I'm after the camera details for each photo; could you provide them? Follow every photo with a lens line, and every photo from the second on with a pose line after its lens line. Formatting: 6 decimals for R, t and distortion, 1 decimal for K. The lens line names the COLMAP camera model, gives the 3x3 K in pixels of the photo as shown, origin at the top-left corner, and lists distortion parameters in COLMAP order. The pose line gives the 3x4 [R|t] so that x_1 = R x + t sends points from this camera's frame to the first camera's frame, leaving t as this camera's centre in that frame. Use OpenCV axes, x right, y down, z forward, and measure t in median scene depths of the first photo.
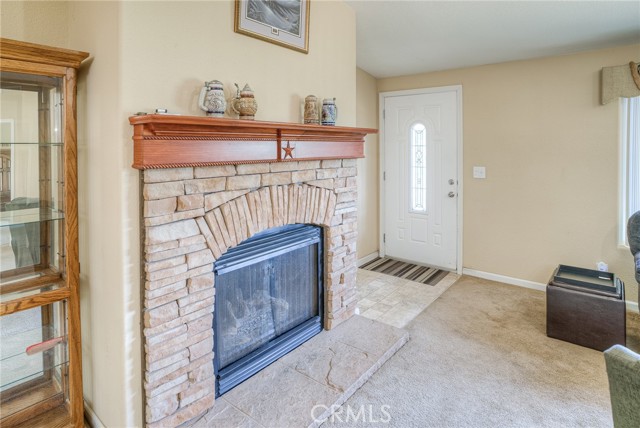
lens RADIAL K [[361.5, 0, 308.1], [0, 361.5, 144.9], [0, 0, 1]] dist [-0.047020, 0.000262]
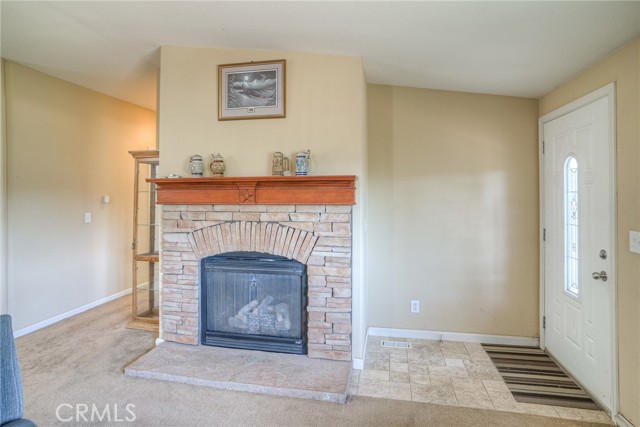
lens RADIAL K [[340.5, 0, 321.7], [0, 340.5, 187.1], [0, 0, 1]] dist [-0.041573, 0.000473]
pose [[0.473849, -0.009365, -0.880556, 1.113268], [0.006016, 0.999955, -0.007397, -0.007643], [0.880585, -0.001792, 0.473884, 0.585112]]
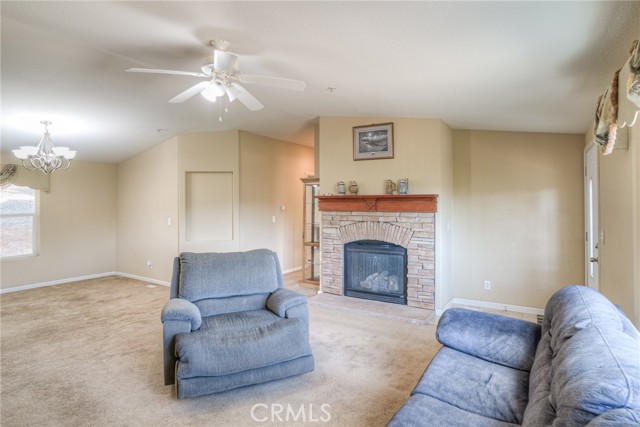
lens RADIAL K [[348.0, 0, 324.5], [0, 348.0, 194.3], [0, 0, 1]] dist [-0.082061, 0.065645]
pose [[0.125147, -0.015934, -0.992010, 1.924000], [0.008248, 0.999853, -0.015019, -0.028873], [0.992104, -0.006303, 0.125261, 0.394728]]
